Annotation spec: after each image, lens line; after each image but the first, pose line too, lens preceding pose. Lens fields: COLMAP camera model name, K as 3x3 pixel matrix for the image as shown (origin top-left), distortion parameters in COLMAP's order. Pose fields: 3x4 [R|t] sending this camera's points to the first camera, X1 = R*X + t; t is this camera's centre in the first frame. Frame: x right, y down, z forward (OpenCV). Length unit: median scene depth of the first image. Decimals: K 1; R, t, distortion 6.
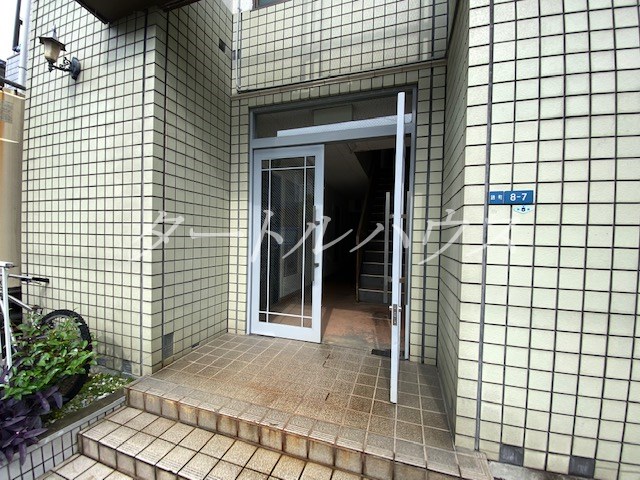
lens RADIAL K [[259.0, 0, 320.0], [0, 259.0, 240.0], [0, 0, 1]] dist [-0.023808, -0.000348]
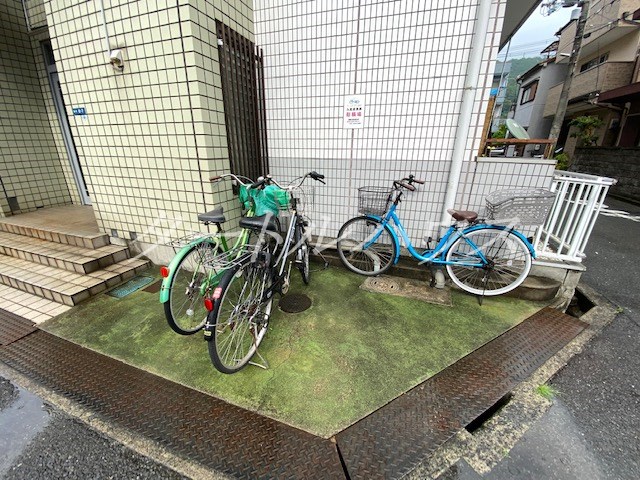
lens RADIAL K [[259.0, 0, 320.0], [0, 259.0, 240.0], [0, 0, 1]] dist [-0.023808, -0.000348]
pose [[0.999976, 0.000781, -0.006861, 2.692759], [0.001453, 0.947527, 0.319672, 0.170456], [0.006750, -0.319675, 0.947503, -1.238233]]
